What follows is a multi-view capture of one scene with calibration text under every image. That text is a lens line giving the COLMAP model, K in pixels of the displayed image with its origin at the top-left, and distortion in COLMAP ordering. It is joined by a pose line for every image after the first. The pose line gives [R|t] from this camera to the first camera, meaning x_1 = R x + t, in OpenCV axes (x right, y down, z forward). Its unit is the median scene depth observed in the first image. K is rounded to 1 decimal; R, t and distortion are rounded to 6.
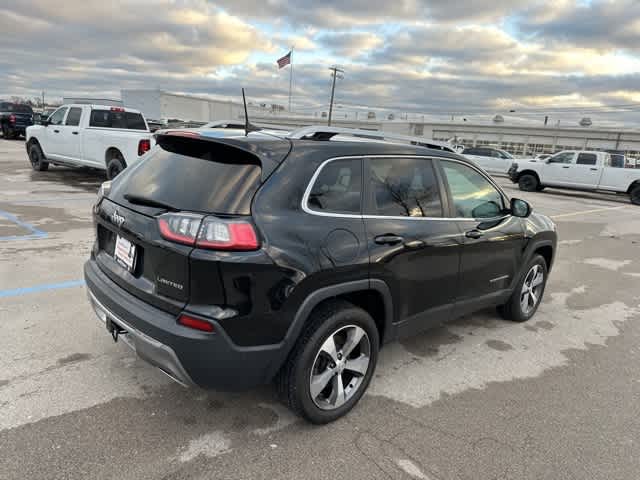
lens RADIAL K [[448.4, 0, 319.1], [0, 448.4, 246.8], [0, 0, 1]] dist [0.033691, -0.036932]
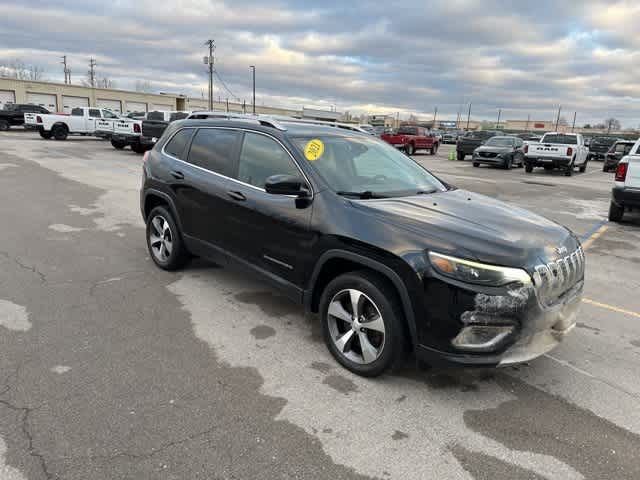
lens RADIAL K [[448.4, 0, 315.6], [0, 448.4, 239.4], [0, 0, 1]] dist [0.037079, -0.039532]
pose [[0.022779, 0.161845, -0.986553, 1.420035], [-0.286768, 0.946399, 0.148636, -0.143554], [0.957729, 0.279526, 0.067970, 1.101296]]
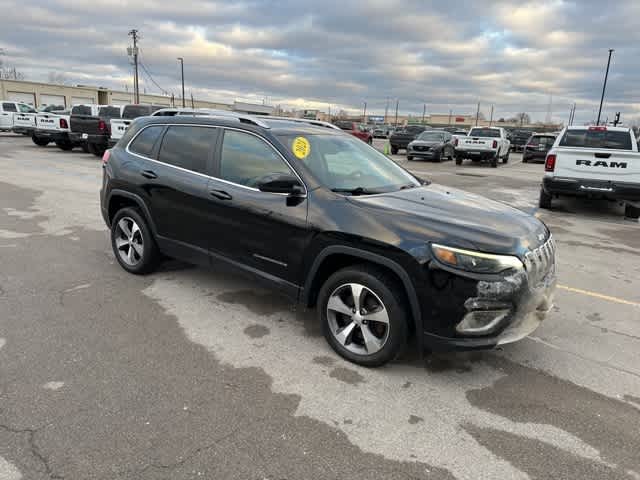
lens RADIAL K [[448.4, 0, 315.6], [0, 448.4, 239.4], [0, 0, 1]] dist [0.037079, -0.039532]
pose [[0.171486, 0.169653, -0.970469, 1.419079], [-0.268519, 0.955815, 0.119643, -0.114380], [0.947887, 0.240073, 0.209464, 0.978099]]
